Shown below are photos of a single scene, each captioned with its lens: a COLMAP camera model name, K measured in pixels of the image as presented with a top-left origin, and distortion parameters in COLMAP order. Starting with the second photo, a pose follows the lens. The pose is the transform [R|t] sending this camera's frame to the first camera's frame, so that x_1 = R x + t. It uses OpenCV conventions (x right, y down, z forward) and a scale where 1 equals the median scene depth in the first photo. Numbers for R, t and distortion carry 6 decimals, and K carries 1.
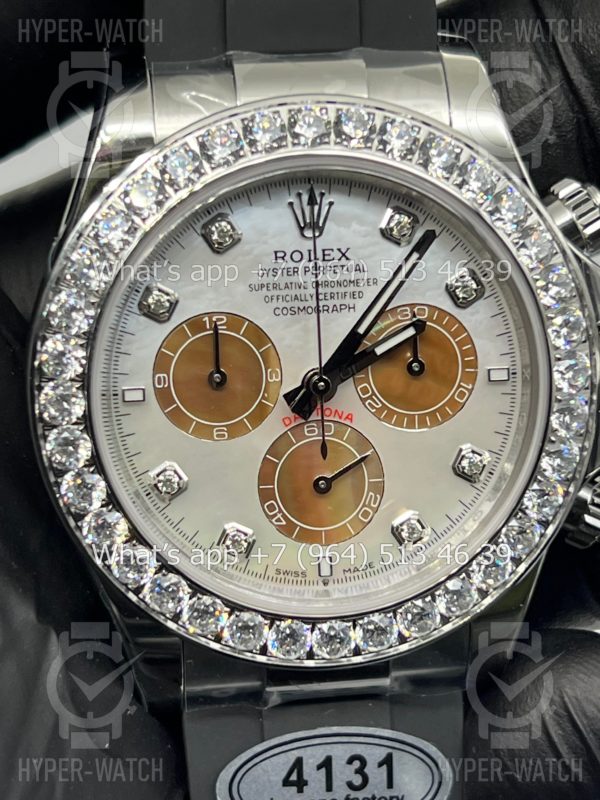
lens RADIAL K [[1790.6, 0, 300.0], [0, 1790.6, 400.0], [0, 0, 1]] dist [0.279112, -0.051901]
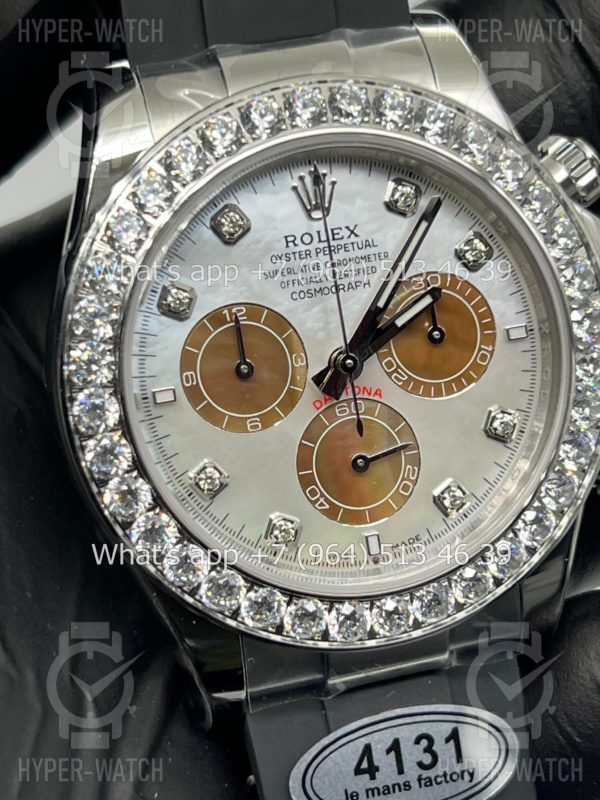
lens RADIAL K [[1790.6, 0, 300.0], [0, 1790.6, 400.0], [0, 0, 1]] dist [0.279112, -0.051901]
pose [[0.988067, -0.128064, 0.085572, -0.102453], [0.131999, 0.990360, -0.042002, 0.050313], [-0.079368, 0.052797, 0.995446, 0.008444]]
